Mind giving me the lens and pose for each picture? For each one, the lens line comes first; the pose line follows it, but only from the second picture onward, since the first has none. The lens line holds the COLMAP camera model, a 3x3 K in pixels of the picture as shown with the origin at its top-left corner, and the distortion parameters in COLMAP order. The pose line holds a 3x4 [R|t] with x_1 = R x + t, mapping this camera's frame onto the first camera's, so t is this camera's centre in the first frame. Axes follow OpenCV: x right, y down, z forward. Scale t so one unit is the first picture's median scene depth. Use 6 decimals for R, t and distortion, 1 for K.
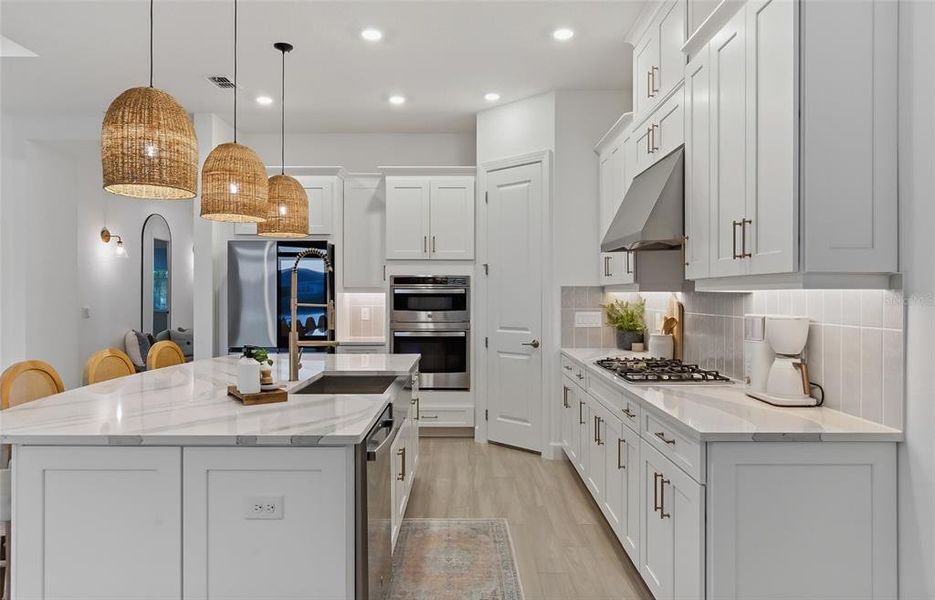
lens RADIAL K [[596.5, 0, 467.5], [0, 596.5, 300.0], [0, 0, 1]] dist [0.003397, 0.000875]
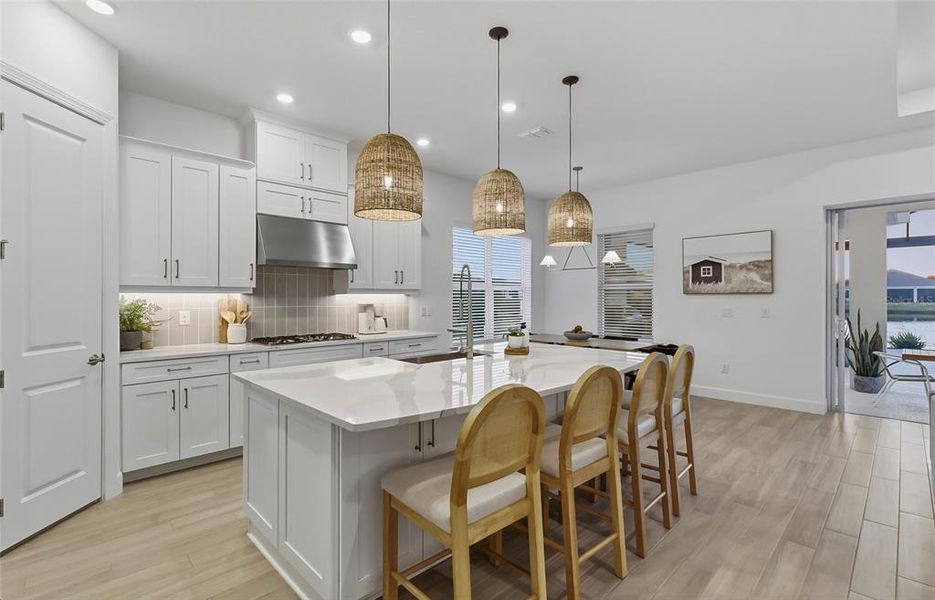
lens RADIAL K [[437.2, 0, 467.5], [0, 437.2, 300.0], [0, 0, 1]] dist [0.023472, 0.000040]
pose [[-0.700429, -0.007074, 0.713687, -0.645130], [0.005523, 0.999867, 0.015331, -0.009125], [-0.713701, 0.014680, -0.700297, 1.092794]]
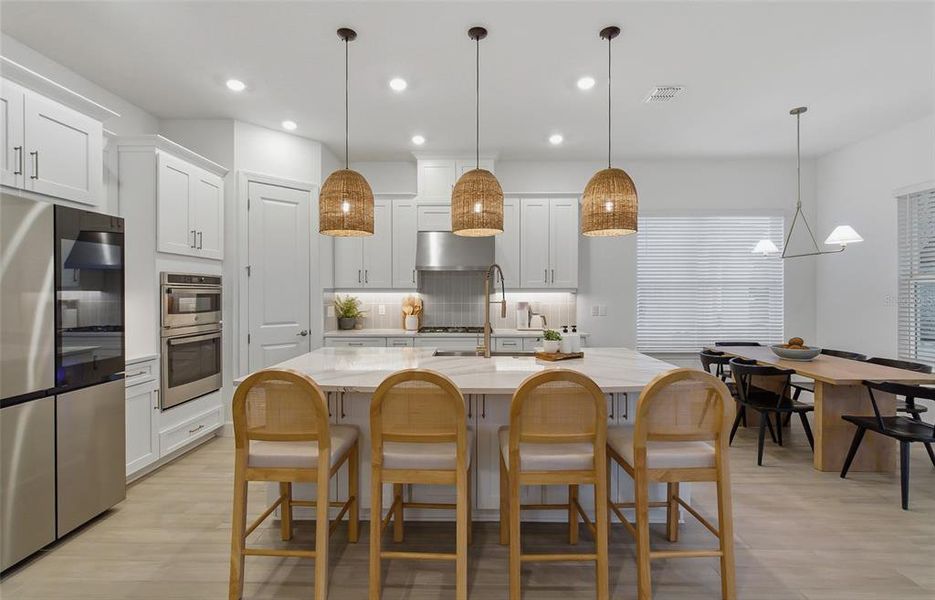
lens RADIAL K [[434.0, 0, 468.1], [0, 434.0, 293.9], [0, 0, 1]] dist [0.027721, -0.000082]
pose [[0.008768, -0.004228, 0.999953, -0.839518], [0.008914, 0.999952, 0.004150, -0.011219], [-0.999922, 0.008877, 0.008805, 0.663254]]
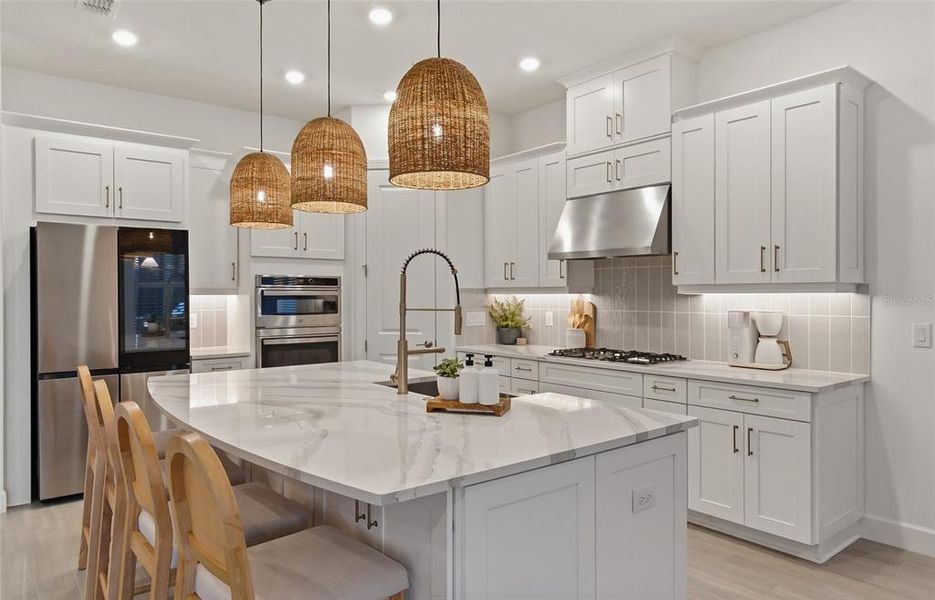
lens RADIAL K [[606.4, 0, 467.5], [0, 606.4, 300.0], [0, 0, 1]] dist [-0.001354, -0.000194]
pose [[0.780655, -0.008570, 0.624903, -0.506090], [0.008755, 0.999958, 0.002776, -0.005128], [-0.624901, 0.003304, 0.780697, 0.141345]]
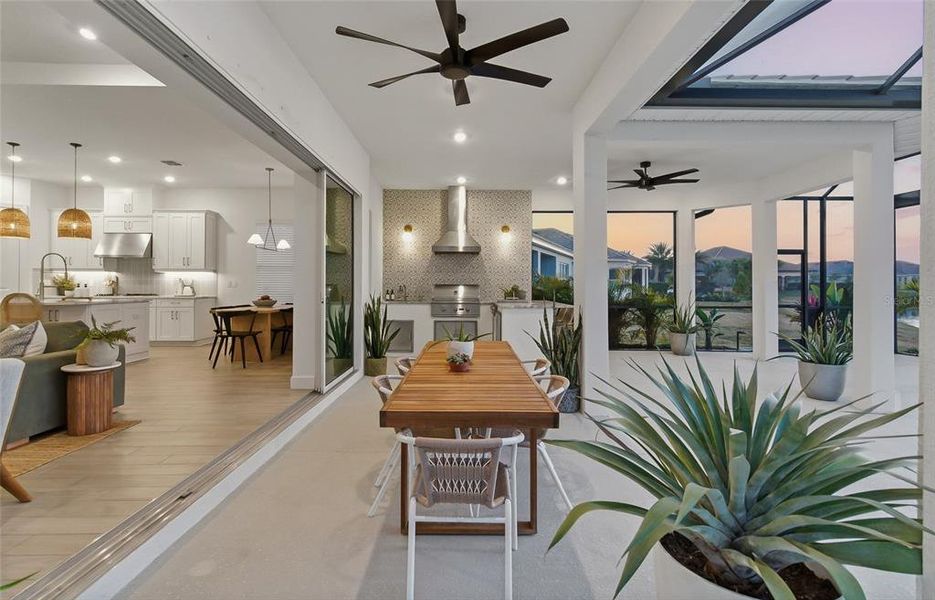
lens RADIAL K [[432.0, 0, 470.5], [0, 432.0, 283.2], [0, 0, 1]] dist [-0.001599, -0.000165]
pose [[-0.018208, 0.004690, 0.999823, -1.483724], [0.004762, 0.999978, -0.004604, 0.048659], [-0.999823, 0.004677, -0.018230, -0.601542]]
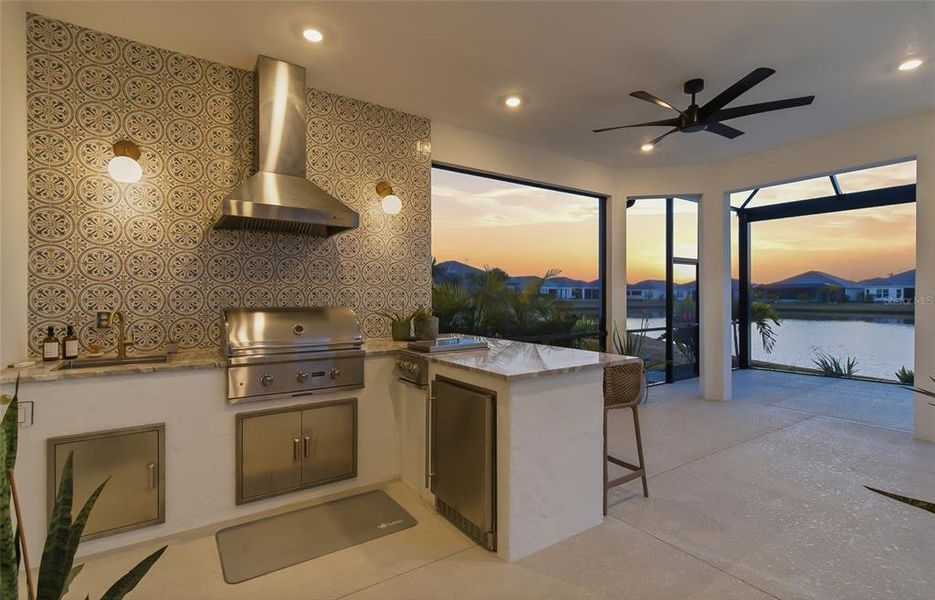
lens RADIAL K [[434.7, 0, 467.5], [0, 434.7, 300.0], [0, 0, 1]] dist [-0.000409, -0.000009]
pose [[-0.570698, -0.007432, 0.821126, -0.508256], [0.007142, 0.999876, 0.014014, 0.026555], [-0.821129, 0.013862, -0.570575, -0.422068]]
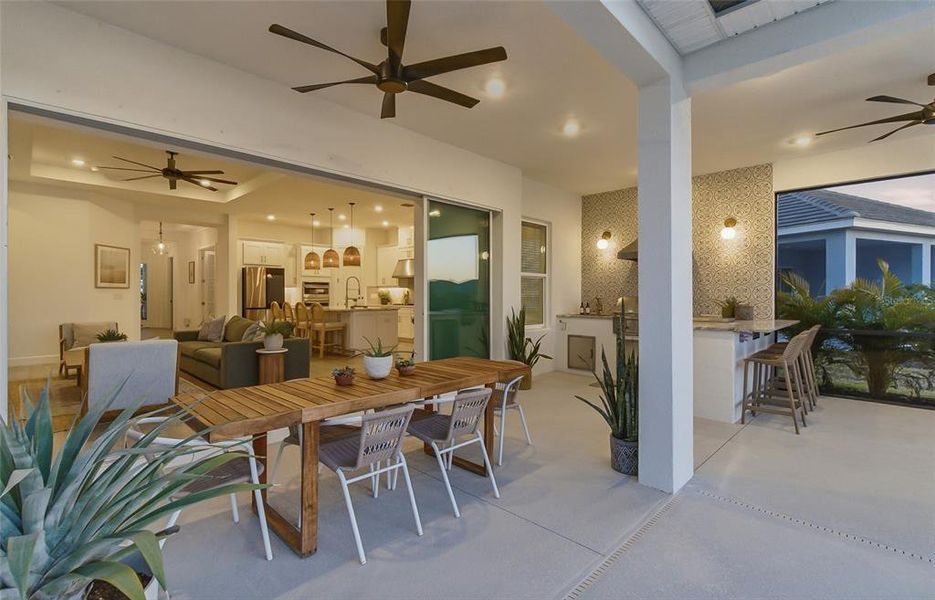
lens RADIAL K [[434.0, 0, 468.1], [0, 434.0, 293.9], [0, 0, 1]] dist [0.027721, -0.000082]
pose [[0.691544, 0.003473, 0.722326, -1.233264], [0.004303, 0.999951, -0.008928, 0.045207], [-0.722321, 0.009283, 0.691495, -1.124539]]
